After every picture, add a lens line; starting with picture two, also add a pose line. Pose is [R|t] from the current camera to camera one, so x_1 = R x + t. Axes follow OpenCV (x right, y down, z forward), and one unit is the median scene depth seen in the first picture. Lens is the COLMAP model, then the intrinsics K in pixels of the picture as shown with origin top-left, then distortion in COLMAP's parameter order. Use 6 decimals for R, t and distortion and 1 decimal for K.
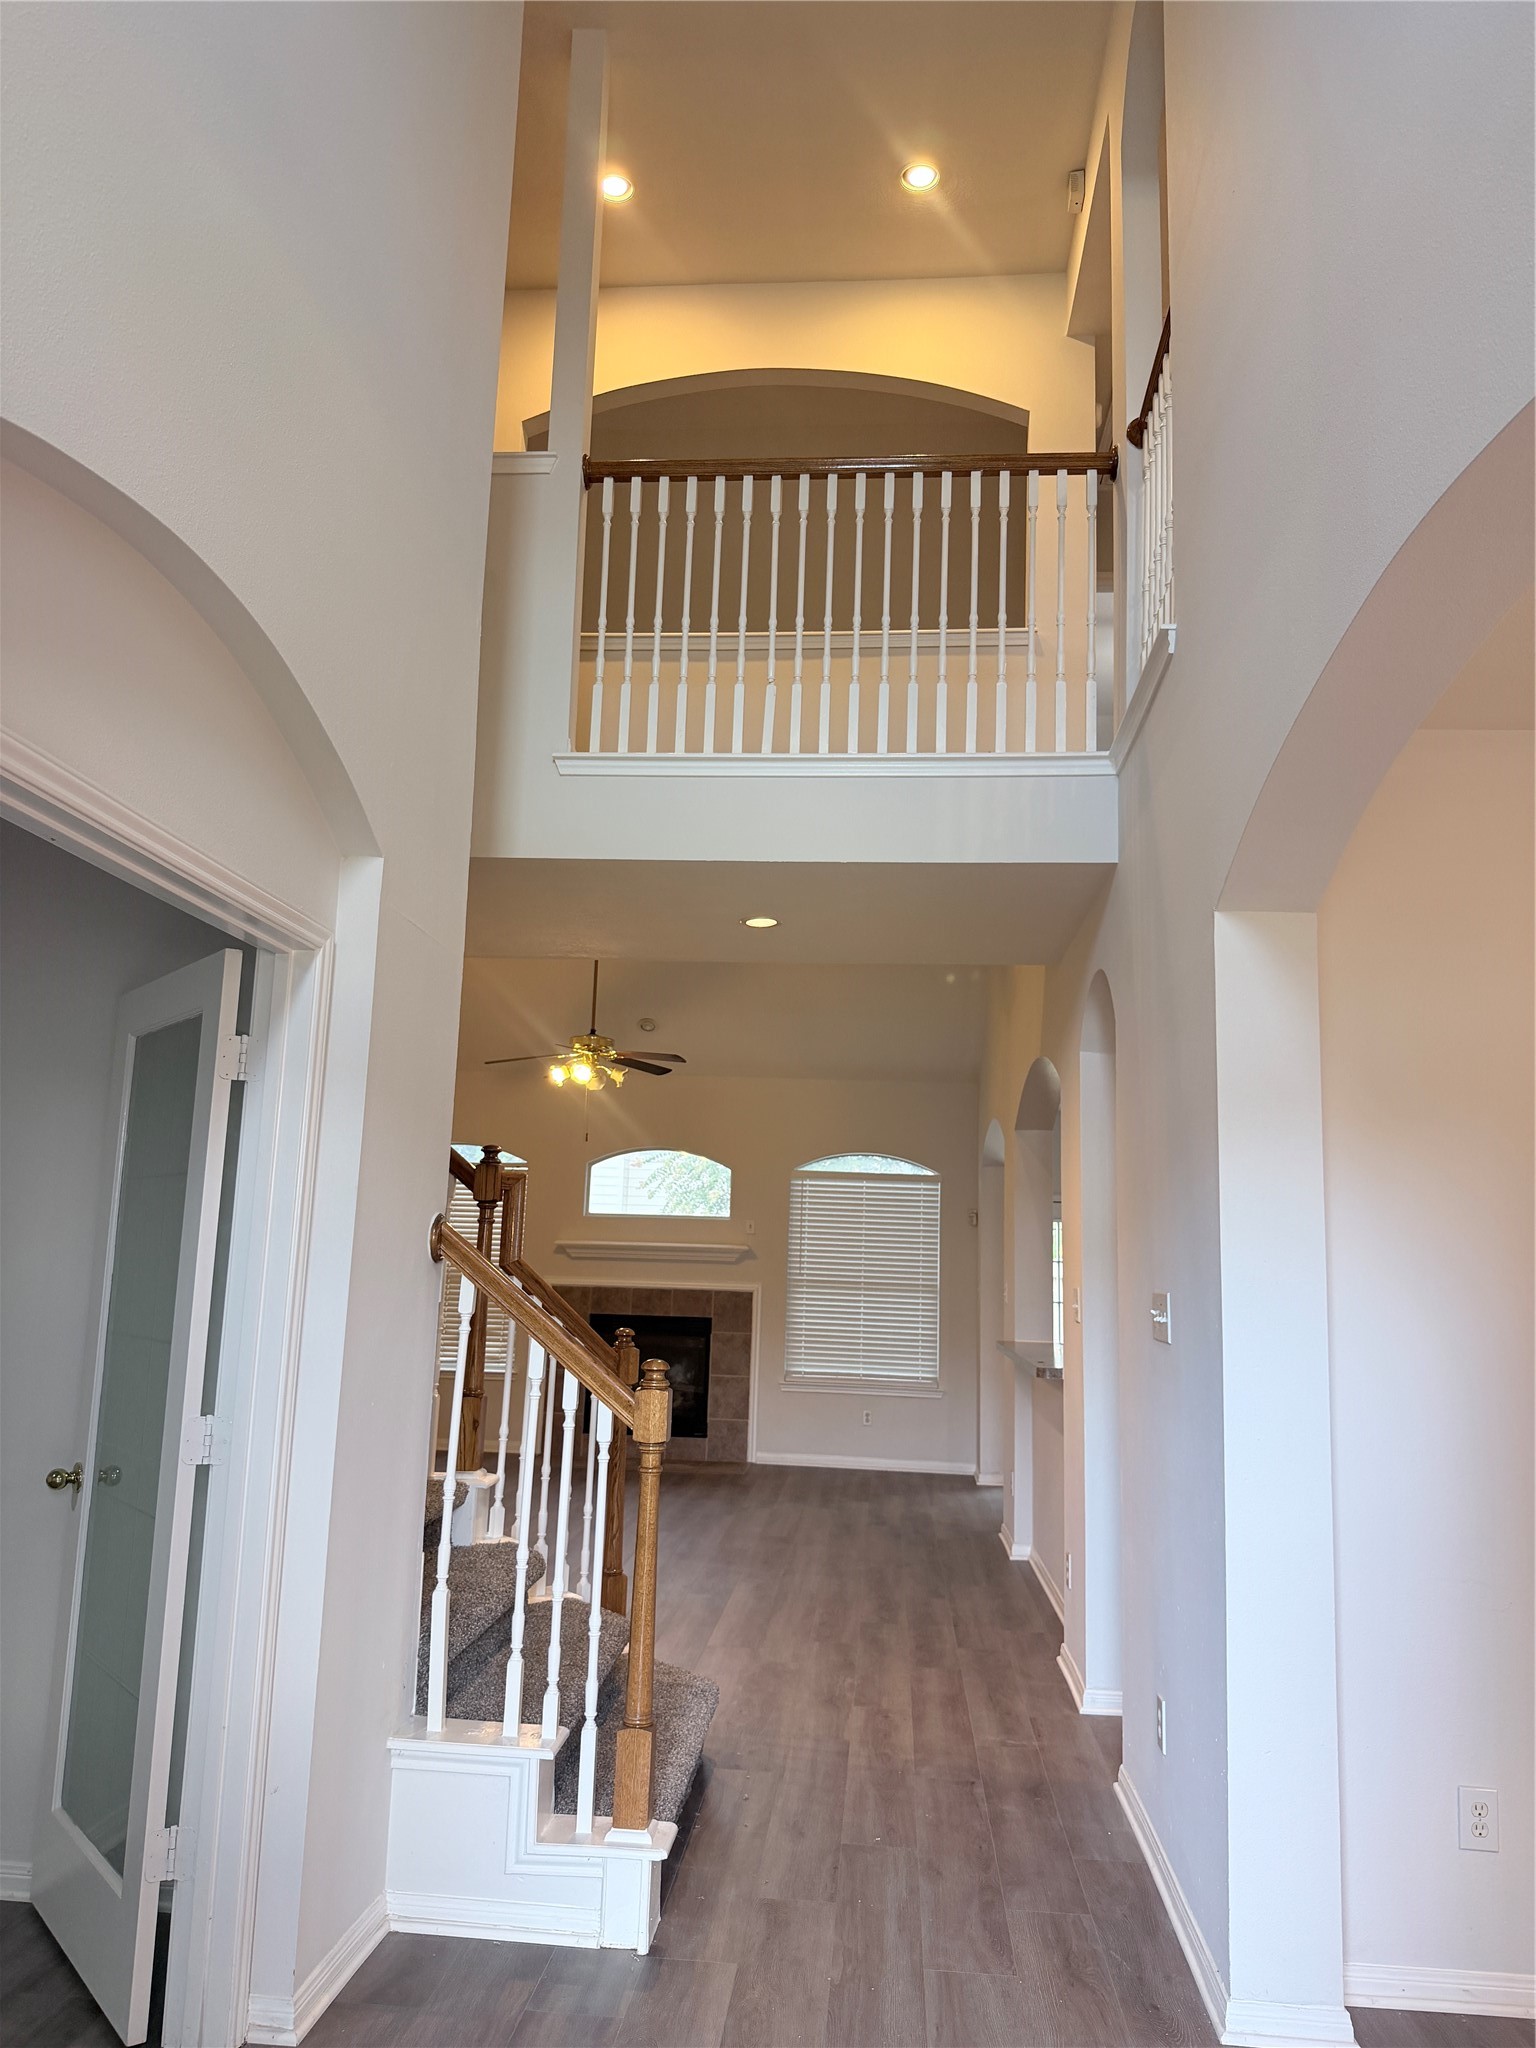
lens RADIAL K [[1414.1, 0, 770.0], [0, 1414.1, 1020.0], [0, 0, 1]] dist [0.096002, -0.001371]
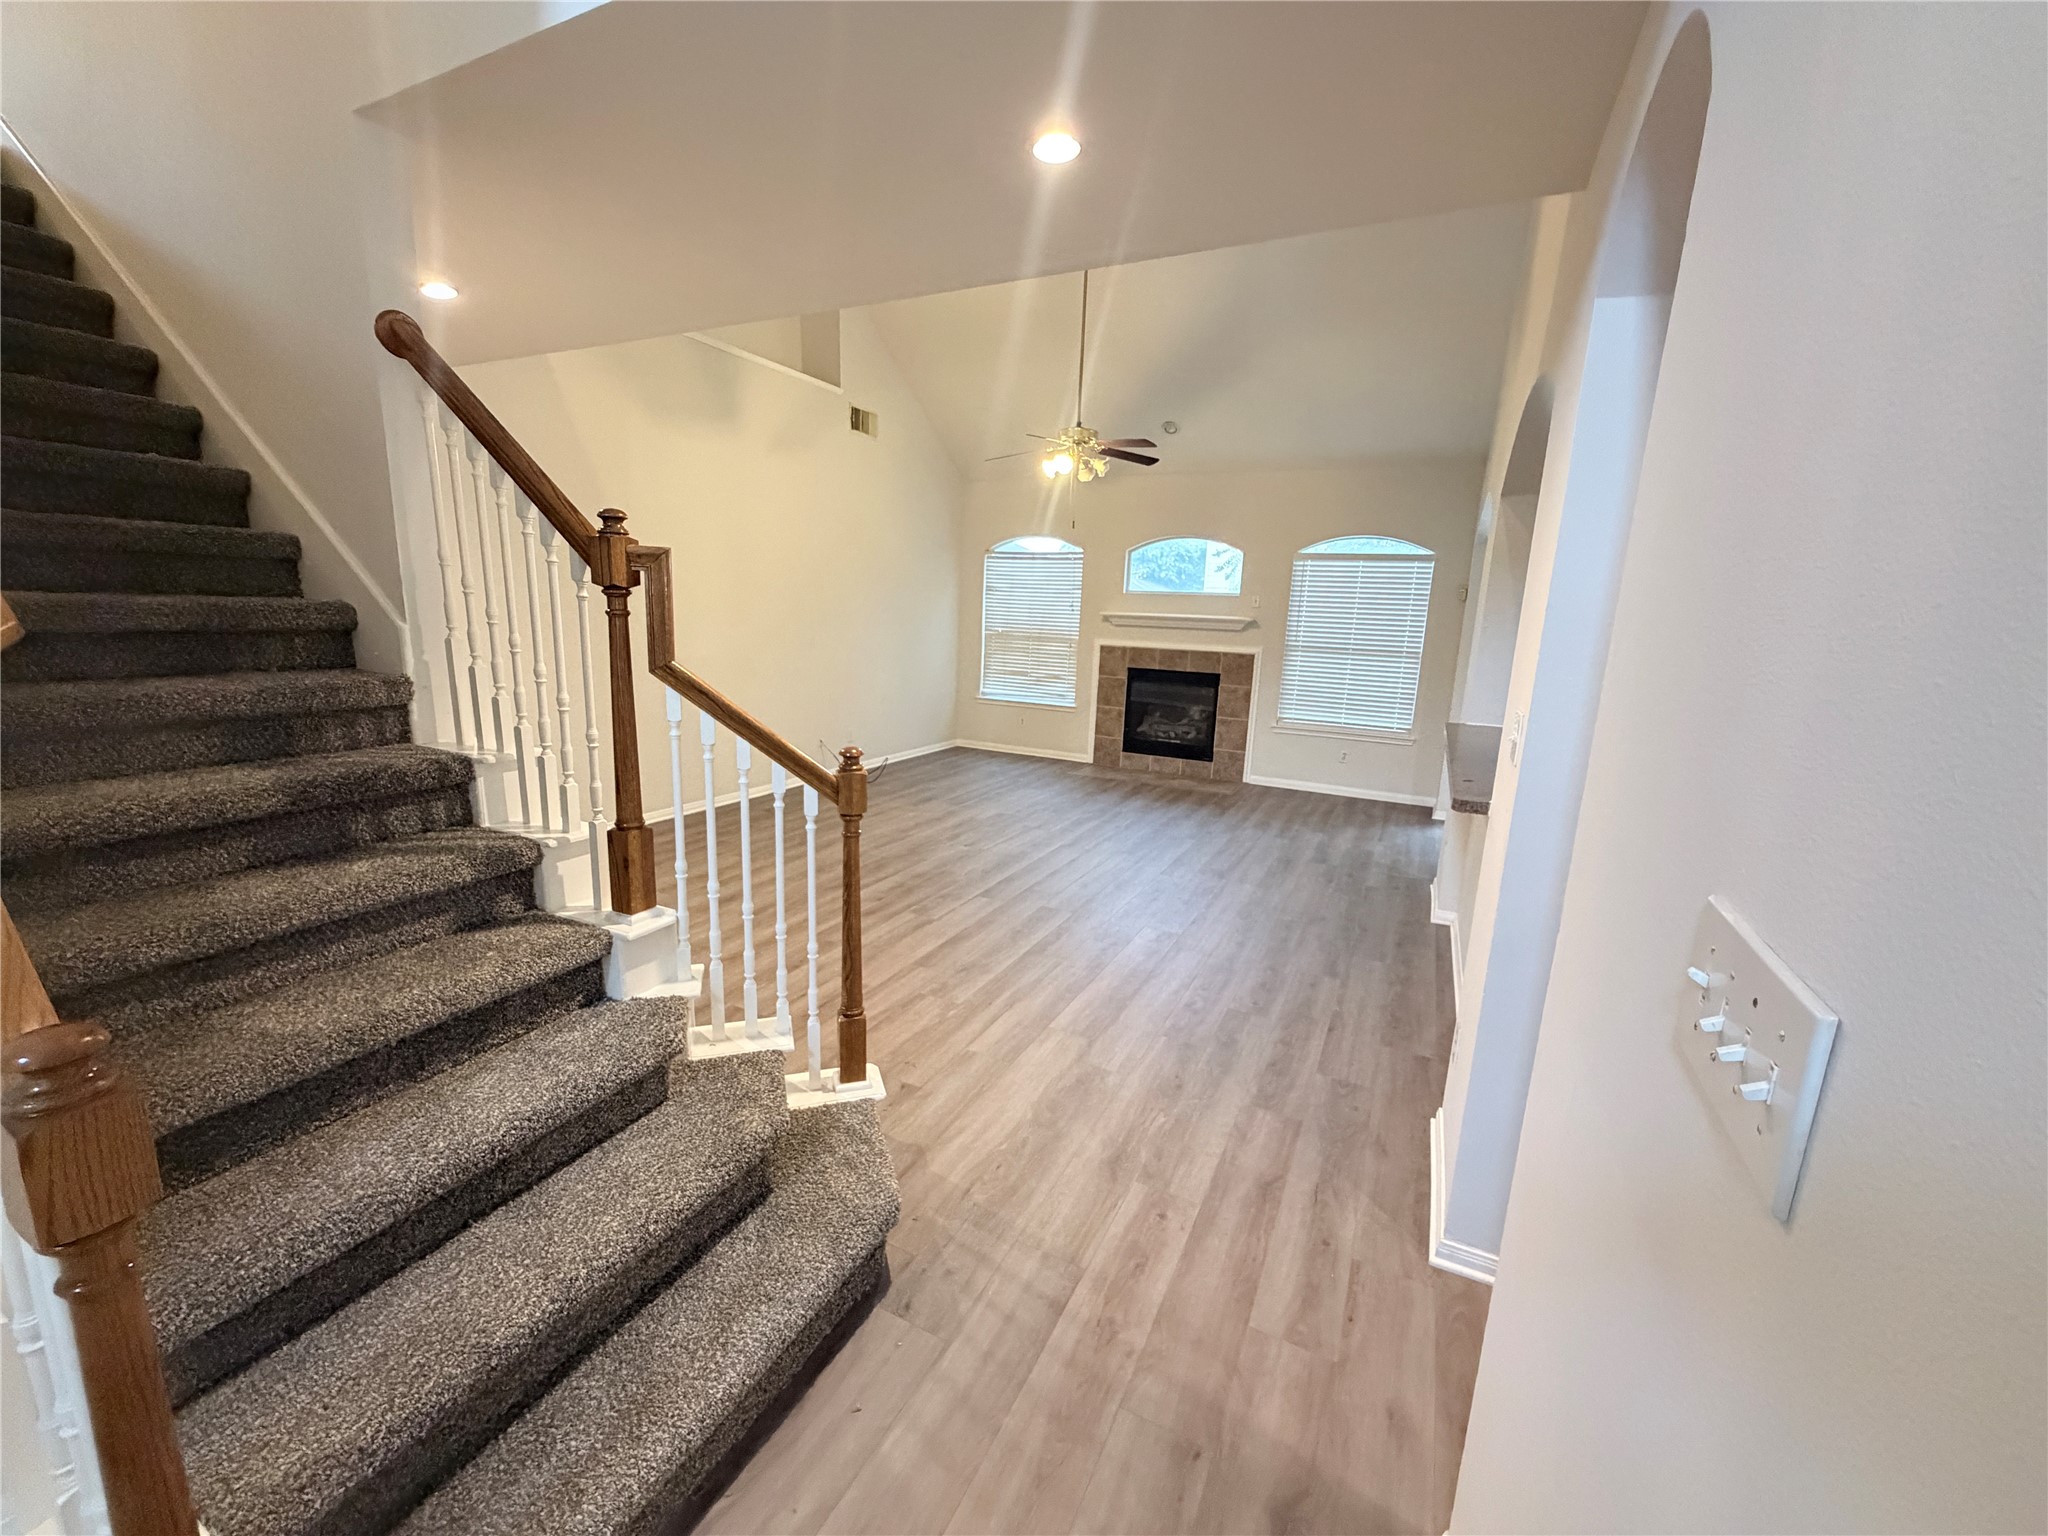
lens RADIAL K [[811.4, 0, 1019.1], [0, 811.4, 769.8], [0, 0, 1]] dist [-0.000117, 0.000082]
pose [[0.926951, 0.075427, -0.367523, 0.066121], [0.057587, 0.939372, 0.338030, 0.035371], [0.370738, -0.334502, 0.866408, 0.279563]]
